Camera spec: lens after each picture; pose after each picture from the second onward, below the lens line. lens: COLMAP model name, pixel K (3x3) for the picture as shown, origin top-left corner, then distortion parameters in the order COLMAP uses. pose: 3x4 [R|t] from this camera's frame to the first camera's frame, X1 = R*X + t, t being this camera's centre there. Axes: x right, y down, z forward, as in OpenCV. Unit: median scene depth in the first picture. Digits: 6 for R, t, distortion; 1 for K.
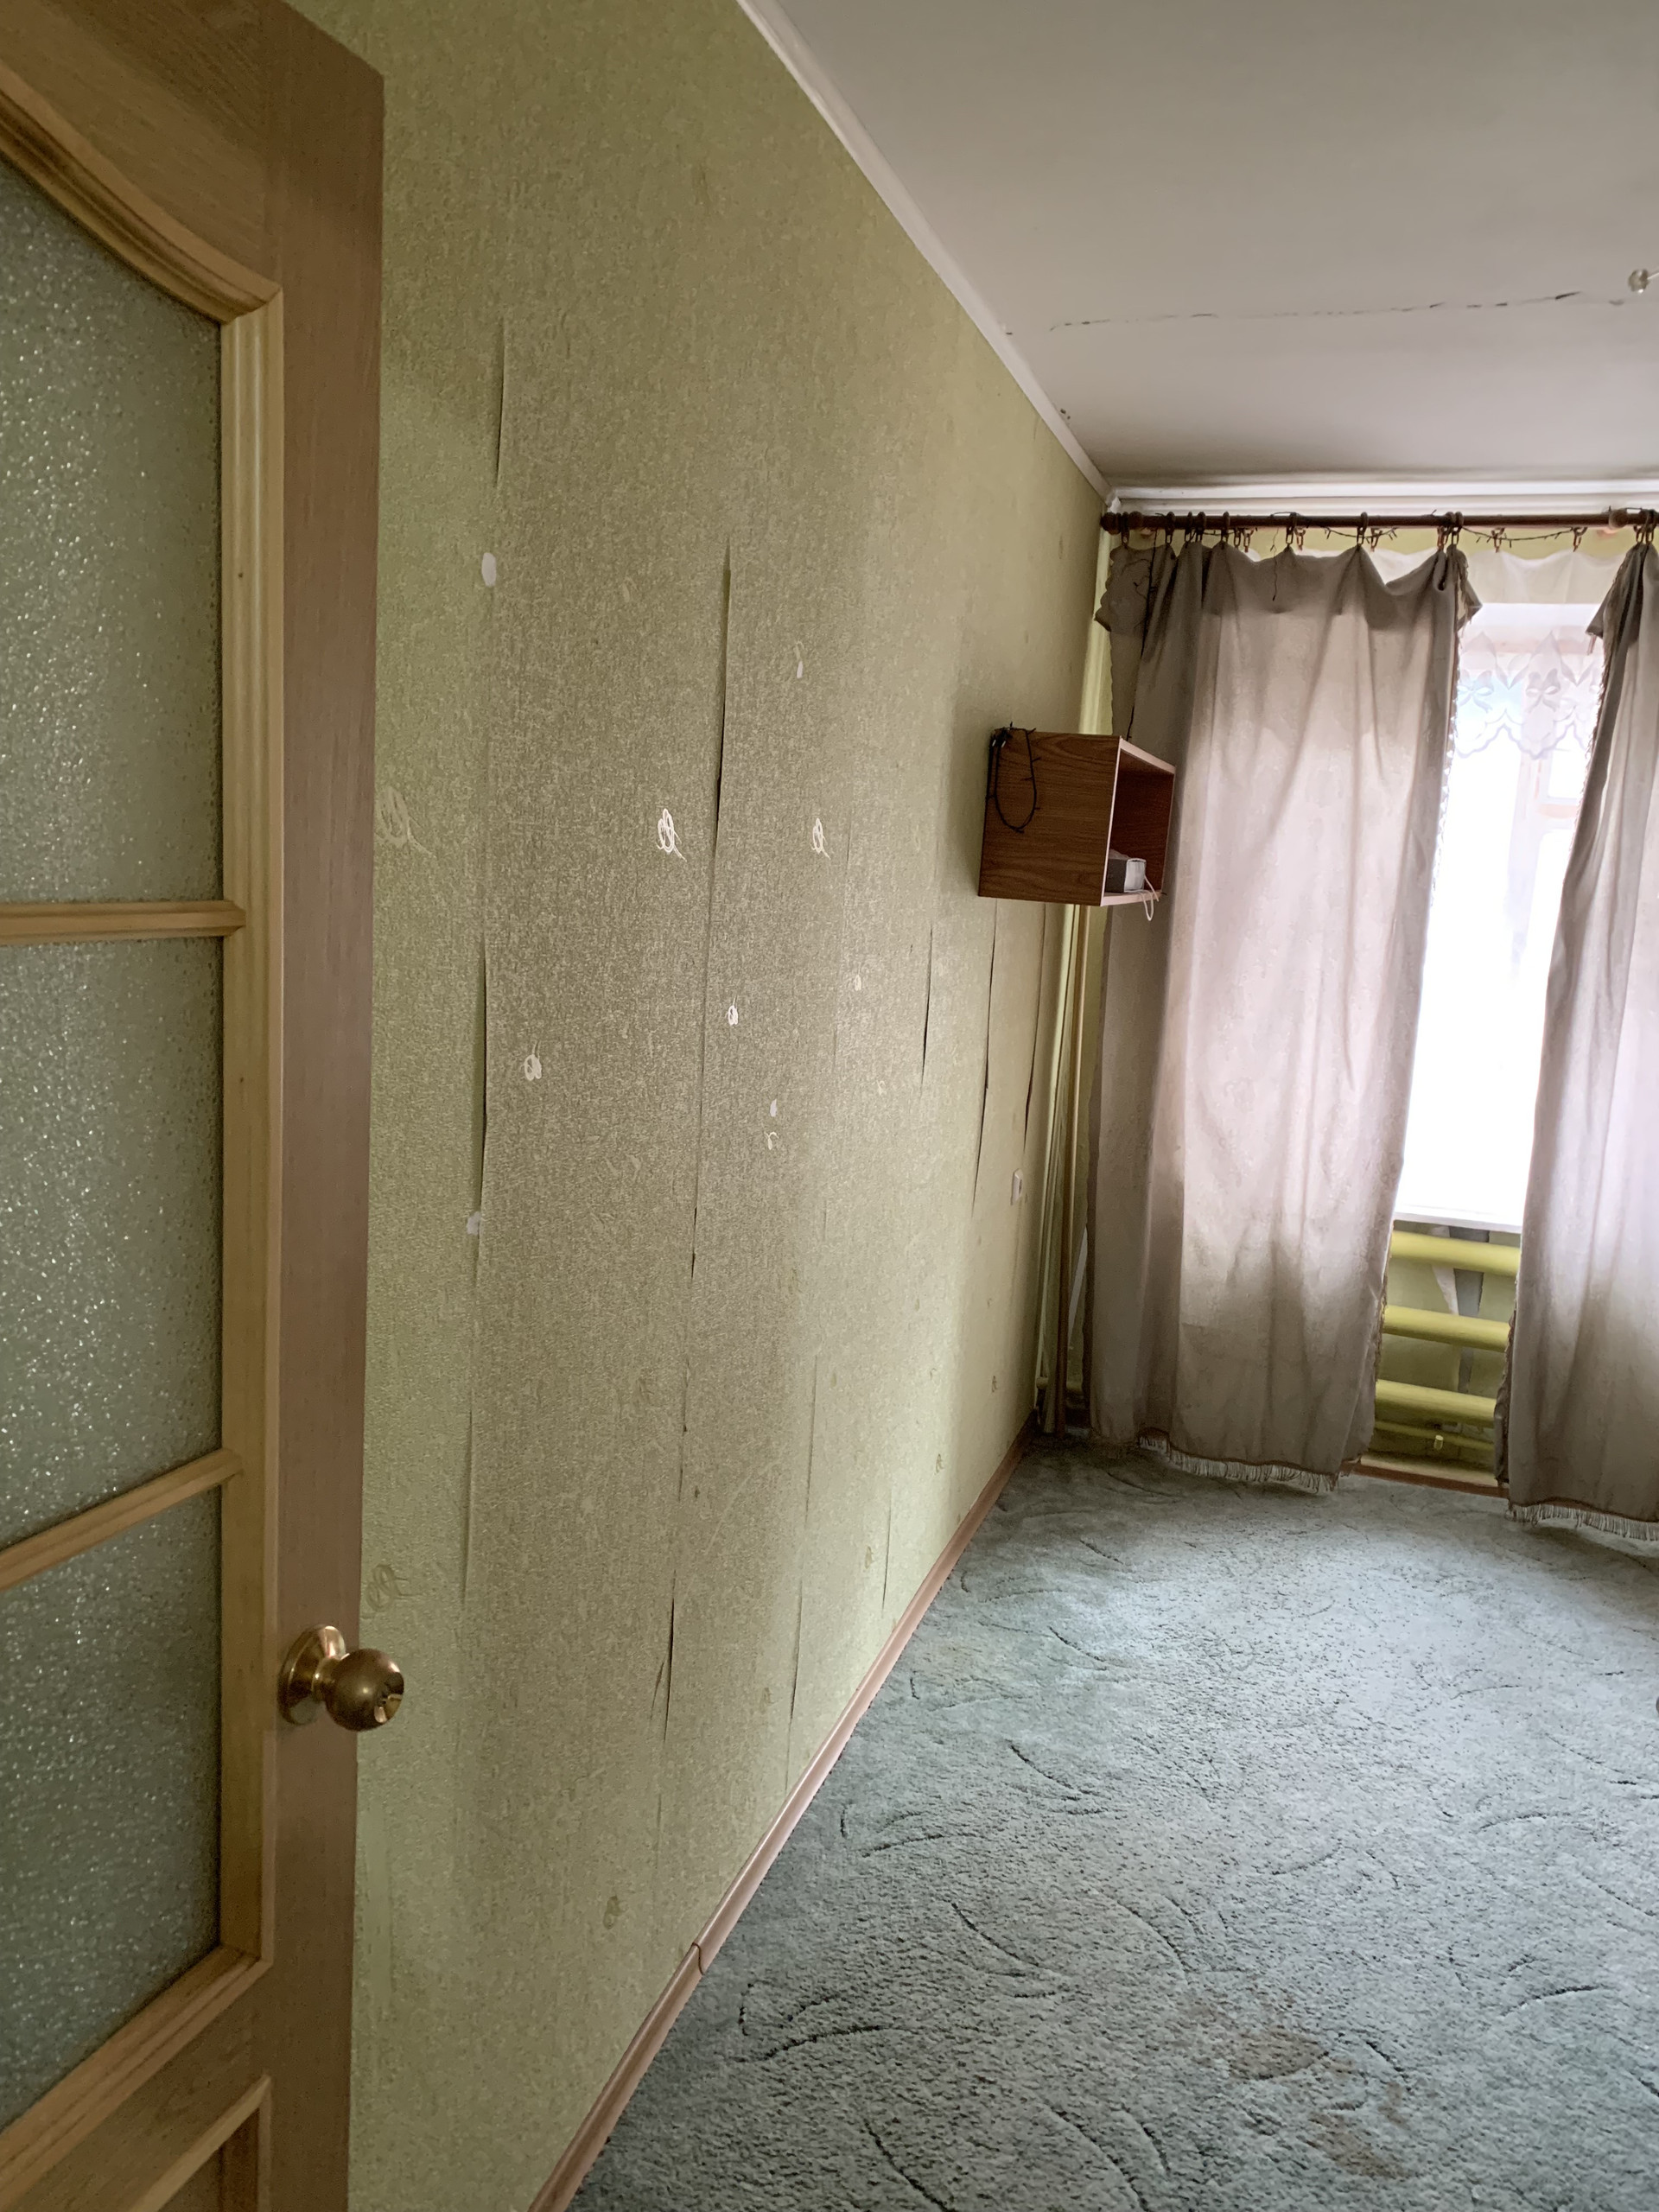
lens RADIAL K [[1655.4, 0, 827.5], [0, 1655.4, 1119.8], [0, 0, 1]] dist [0.007596, -0.023520]
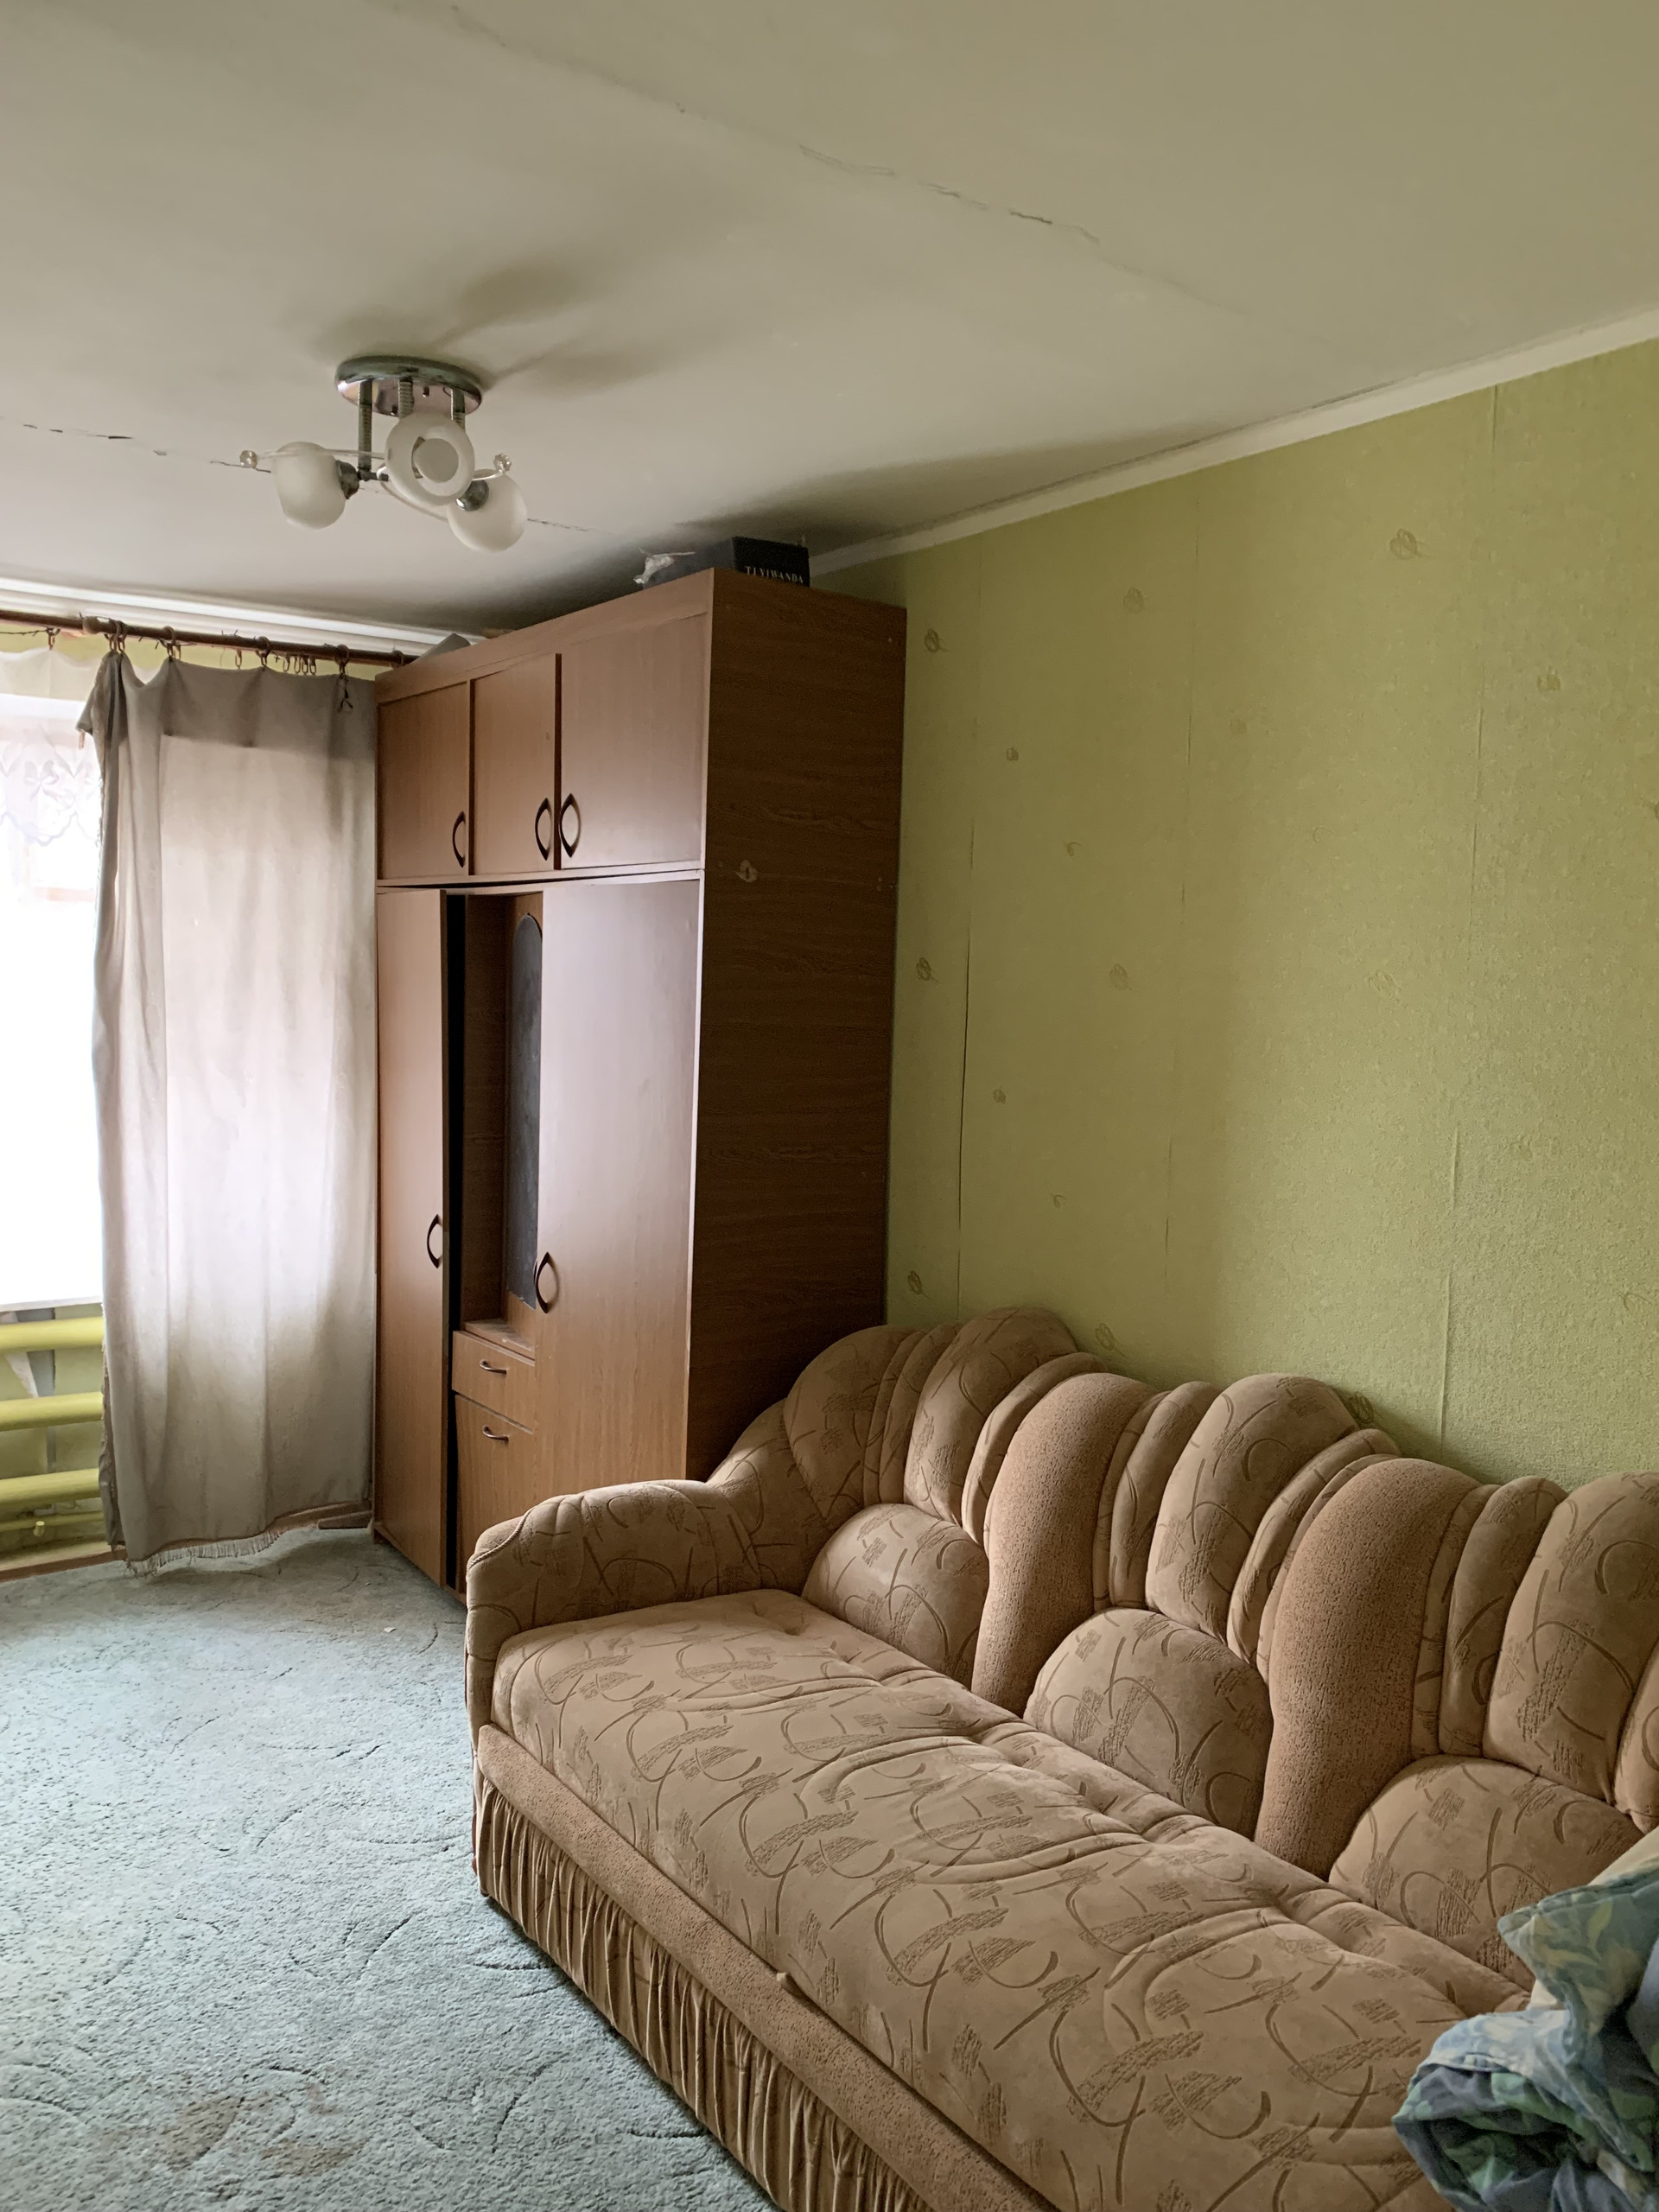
lens RADIAL K [[1690.3, 0, 829.5], [0, 1690.3, 1106.0], [0, 0, 1]] dist [-0.004960, -0.023339]
pose [[0.546536, -0.104879, 0.830842, -0.268546], [0.138707, 0.989760, 0.033697, -0.034527], [-0.825868, 0.096827, 0.555487, 0.039951]]
